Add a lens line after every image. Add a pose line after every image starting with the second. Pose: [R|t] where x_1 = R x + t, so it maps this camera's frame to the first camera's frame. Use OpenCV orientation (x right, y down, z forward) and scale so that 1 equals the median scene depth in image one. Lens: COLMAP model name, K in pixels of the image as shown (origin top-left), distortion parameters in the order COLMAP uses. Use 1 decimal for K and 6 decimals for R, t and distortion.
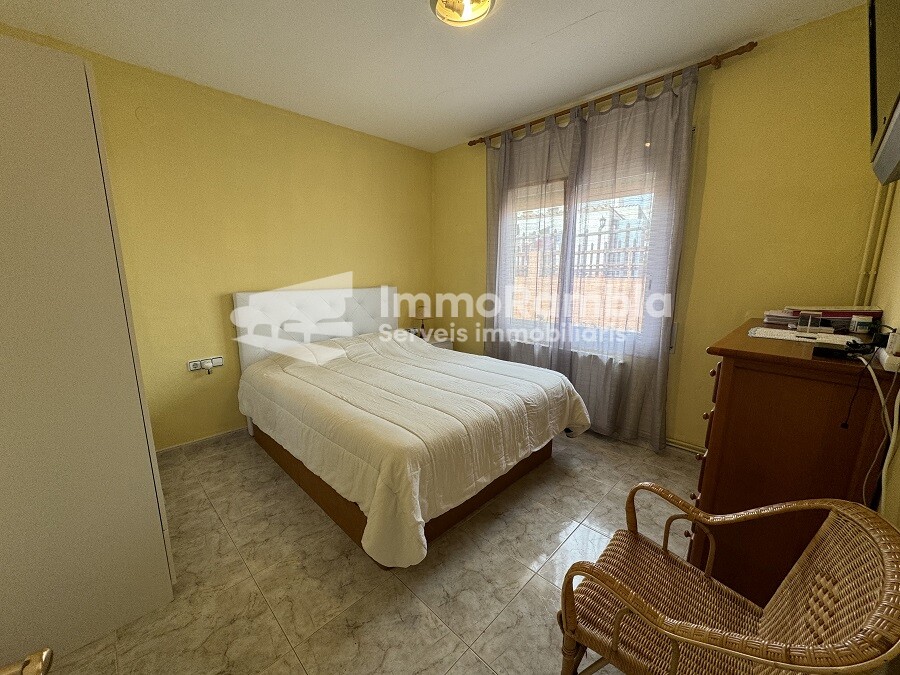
lens RADIAL K [[358.8, 0, 450.7], [0, 358.8, 339.8], [0, 0, 1]] dist [0.001637, 0.000249]
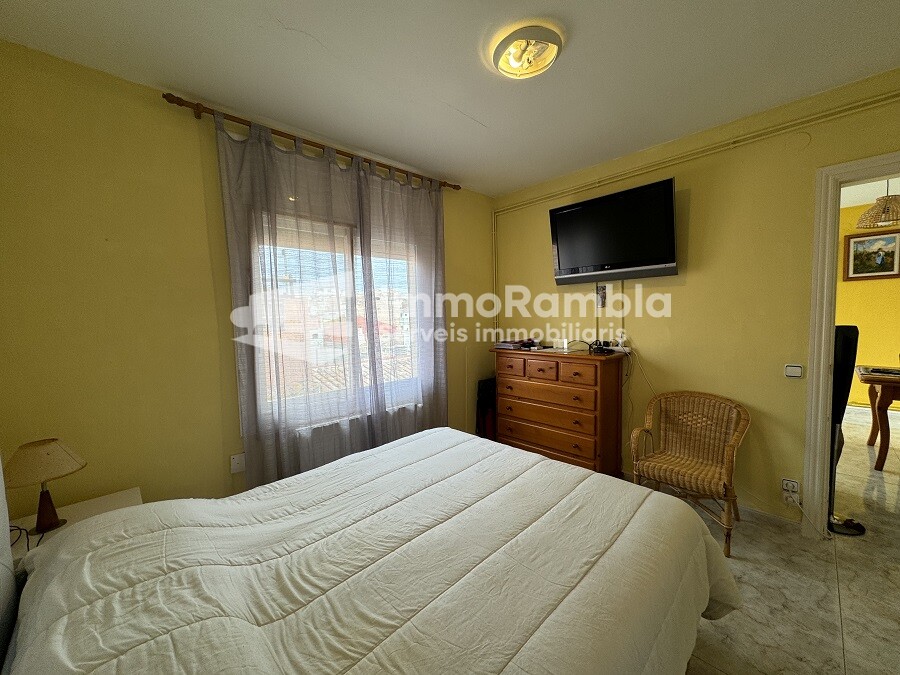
lens RADIAL K [[358.8, 0, 451.1], [0, 358.8, 337.0], [0, 0, 1]] dist [0.001637, 0.000249]
pose [[0.010274, -0.062434, 0.997996, -0.601948], [0.215825, 0.974663, 0.058752, -0.181966], [-0.976378, 0.214789, 0.023489, 0.815399]]
